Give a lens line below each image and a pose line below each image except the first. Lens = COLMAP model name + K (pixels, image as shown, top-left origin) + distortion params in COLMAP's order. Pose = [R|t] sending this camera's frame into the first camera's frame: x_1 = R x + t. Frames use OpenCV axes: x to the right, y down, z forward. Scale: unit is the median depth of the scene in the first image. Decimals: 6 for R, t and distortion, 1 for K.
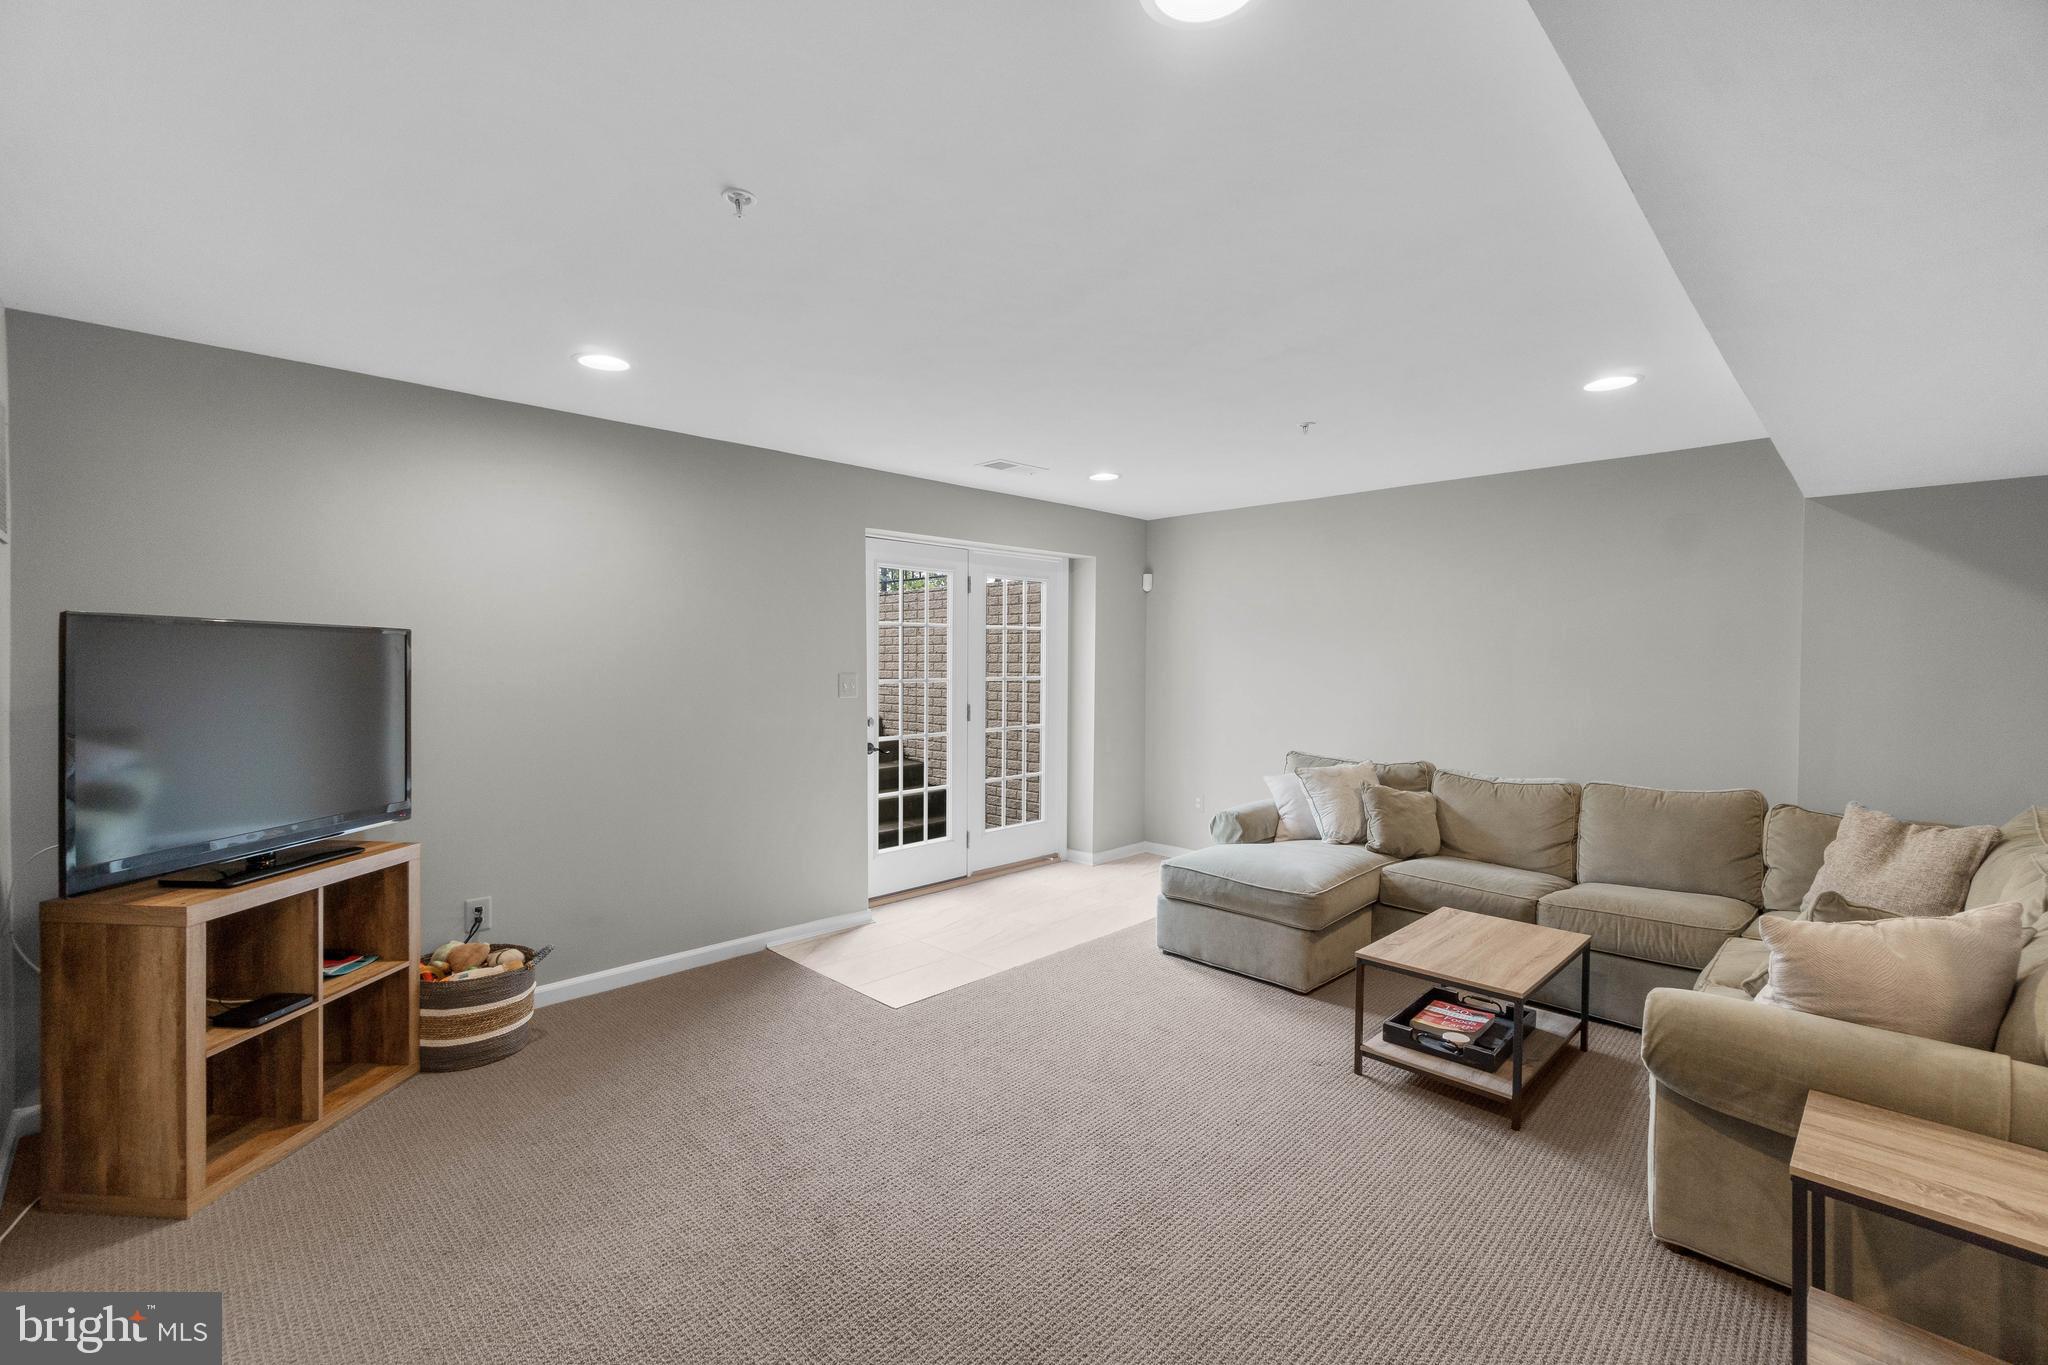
lens RADIAL K [[885.3, 0, 1025.1], [0, 885.3, 672.8], [0, 0, 1]] dist [-0.008529, 0.001615]
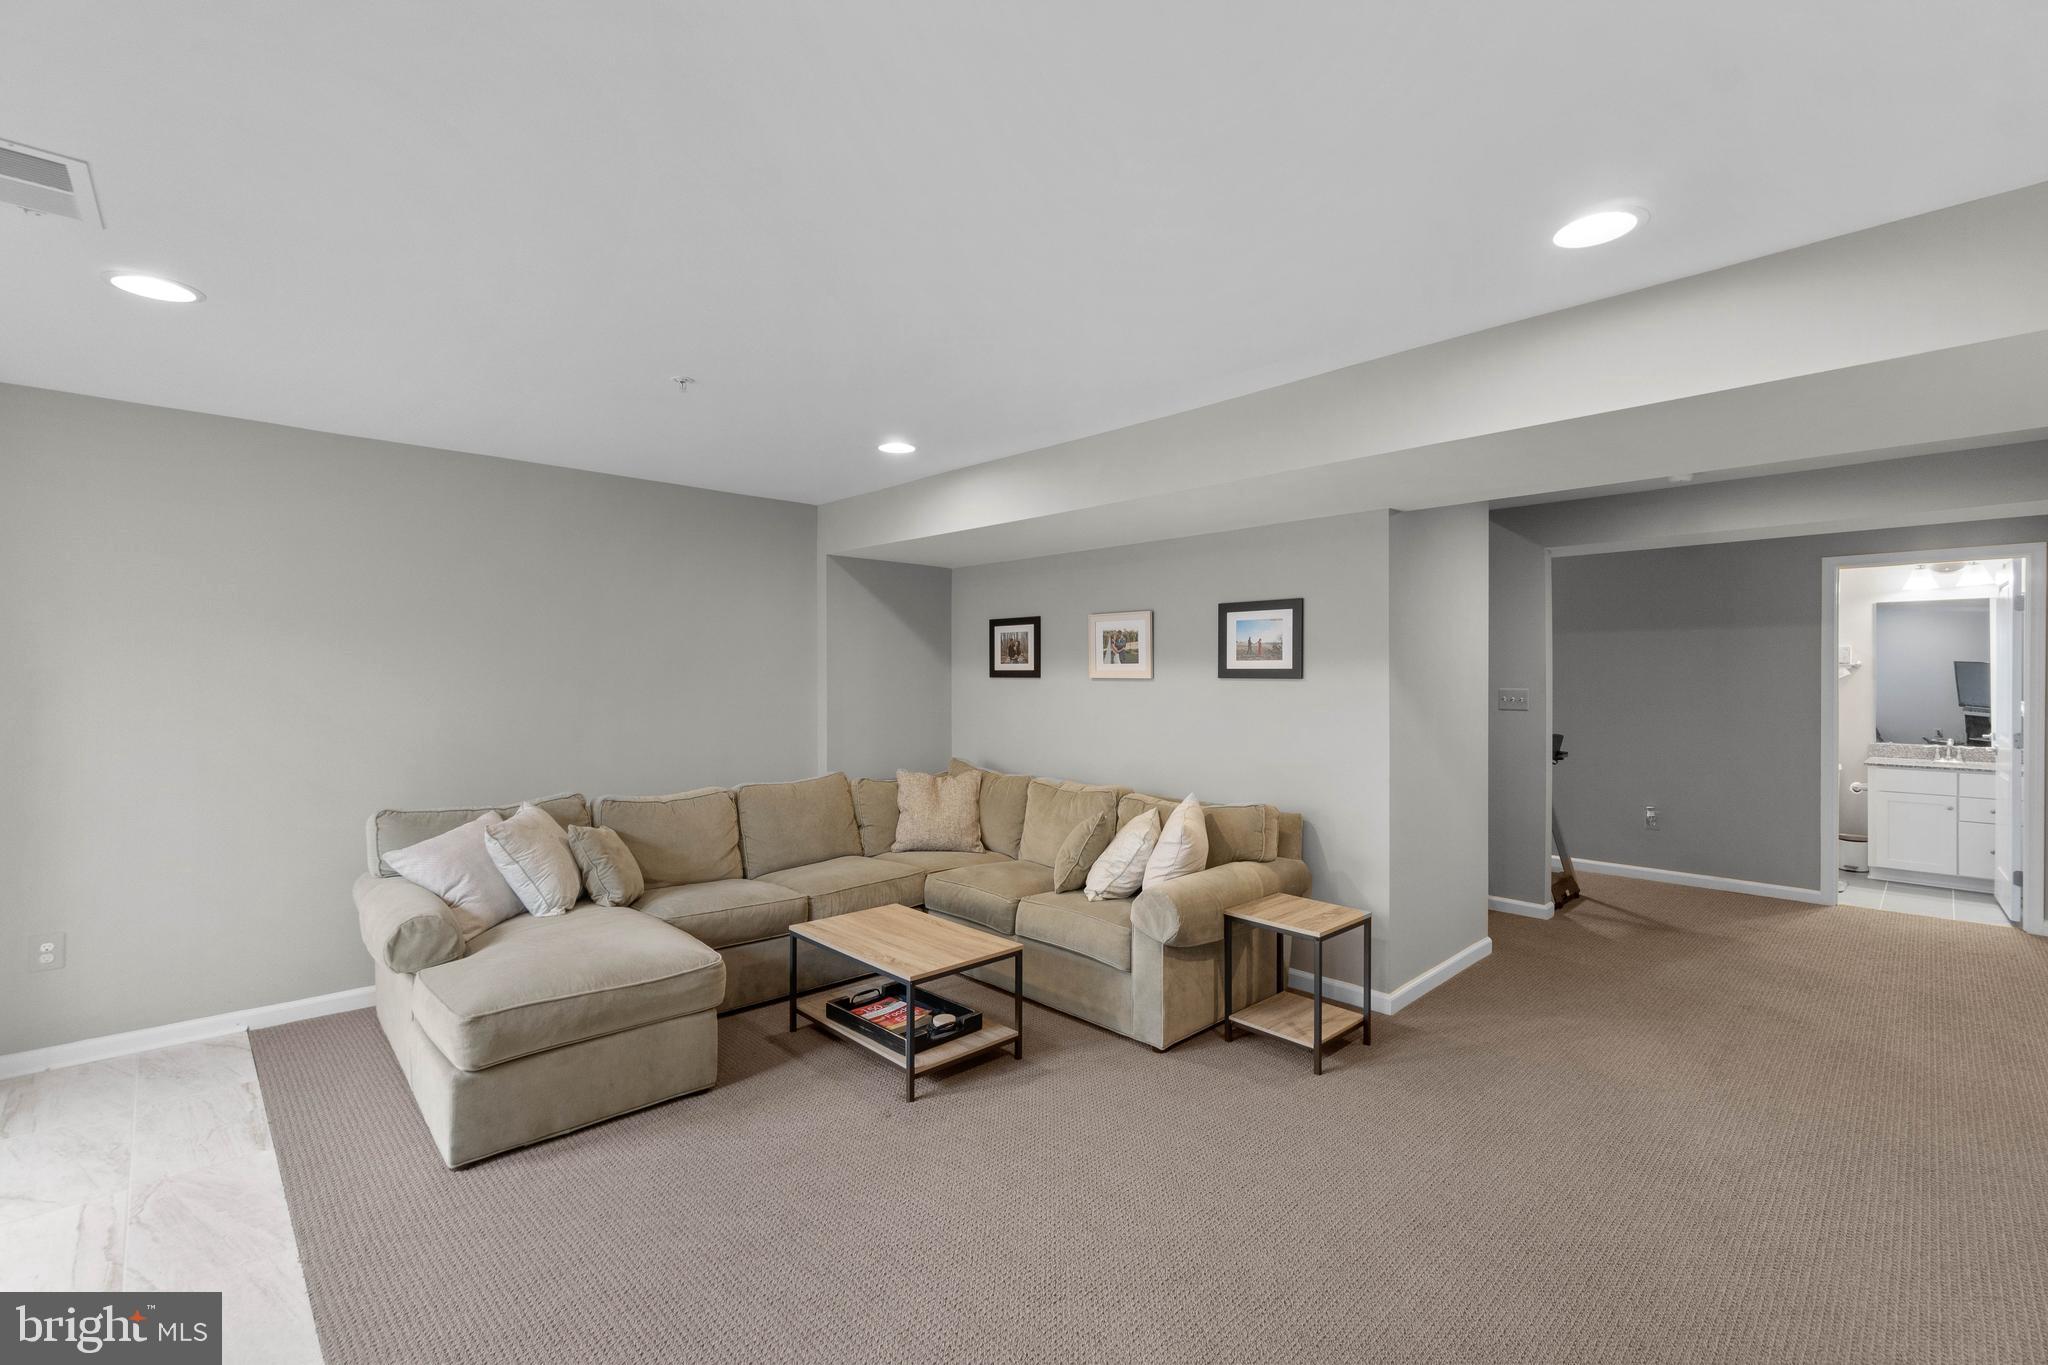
lens RADIAL K [[885.3, 0, 1005.3], [0, 885.3, 685.8], [0, 0, 1]] dist [-0.008529, 0.001615]
pose [[0.044842, -0.018397, 0.998825, -0.456493], [0.017683, 0.999688, 0.017619, -0.013267], [-0.998838, 0.016872, 0.045153, 0.665657]]
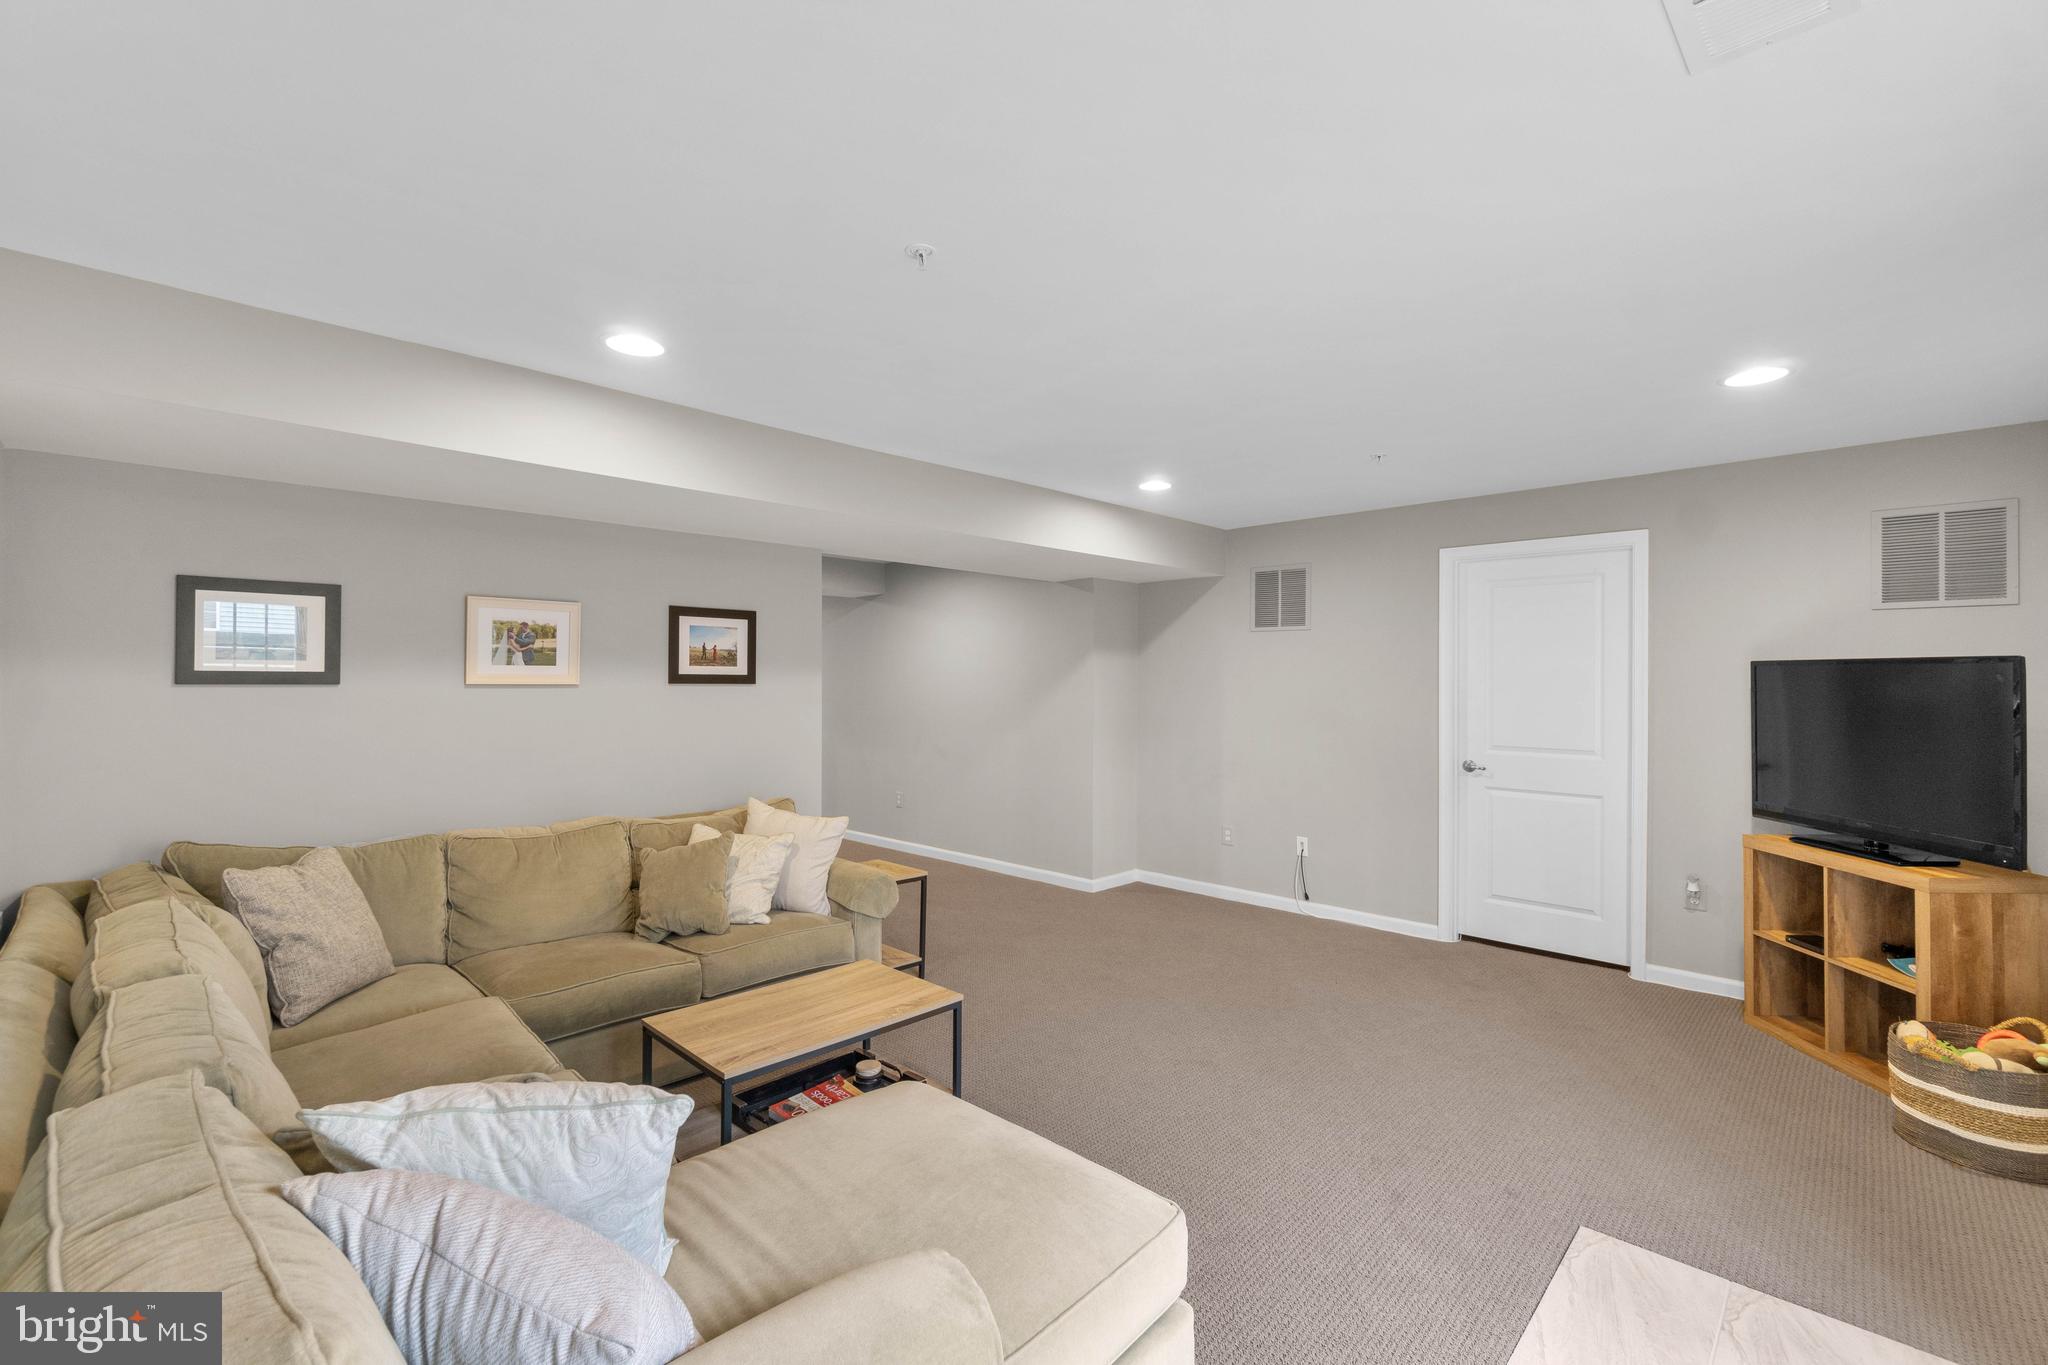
lens RADIAL K [[885.3, 0, 1020.6], [0, 885.3, 679.0], [0, 0, 1]] dist [-0.008529, 0.001615]
pose [[-0.999966, -0.008178, 0.000831, 0.248989], [-0.008165, 0.999854, 0.015012, -0.023426], [-0.000954, 0.015004, -0.999887, 1.511925]]
